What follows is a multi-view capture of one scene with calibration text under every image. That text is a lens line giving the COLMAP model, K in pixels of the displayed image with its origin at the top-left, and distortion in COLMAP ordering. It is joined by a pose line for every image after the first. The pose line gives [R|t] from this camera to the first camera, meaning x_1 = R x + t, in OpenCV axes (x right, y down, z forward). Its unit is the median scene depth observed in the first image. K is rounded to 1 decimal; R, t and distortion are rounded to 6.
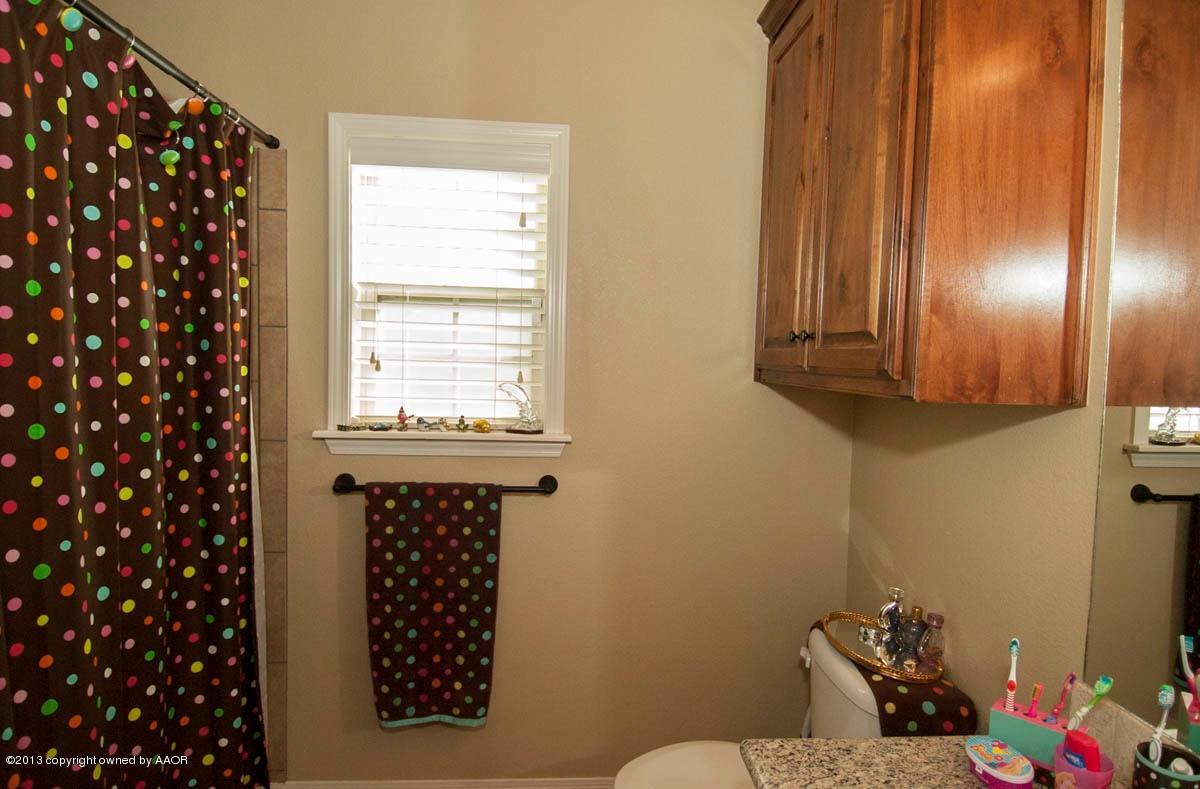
lens RADIAL K [[647.4, 0, 599.3], [0, 647.4, 388.1], [0, 0, 1]] dist [0.046402, -0.050697]
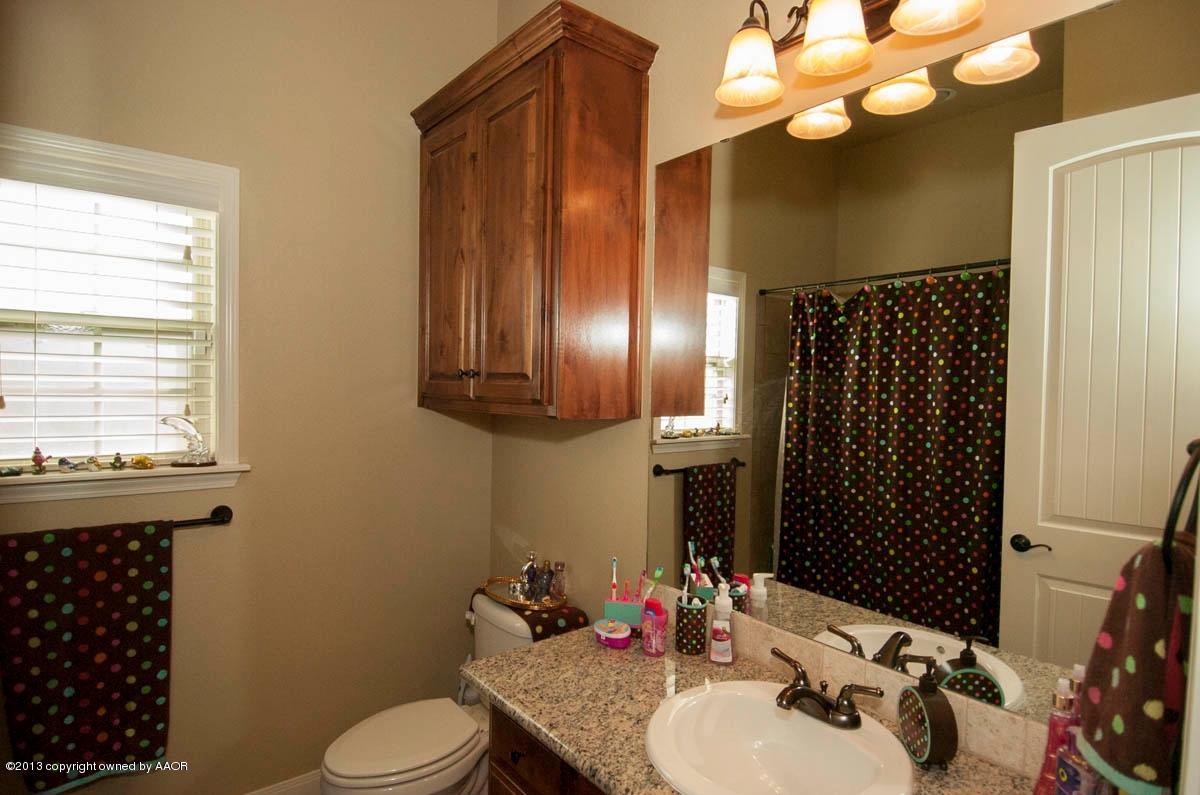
lens RADIAL K [[626.6, 0, 603.8], [0, 626.6, 400.1], [0, 0, 1]] dist [0.048266, -0.054198]
pose [[0.805046, -0.023710, 0.592738, -0.216310], [0.029920, 0.999552, -0.000654, -0.014671], [-0.592457, 0.018261, 0.805395, -0.190091]]
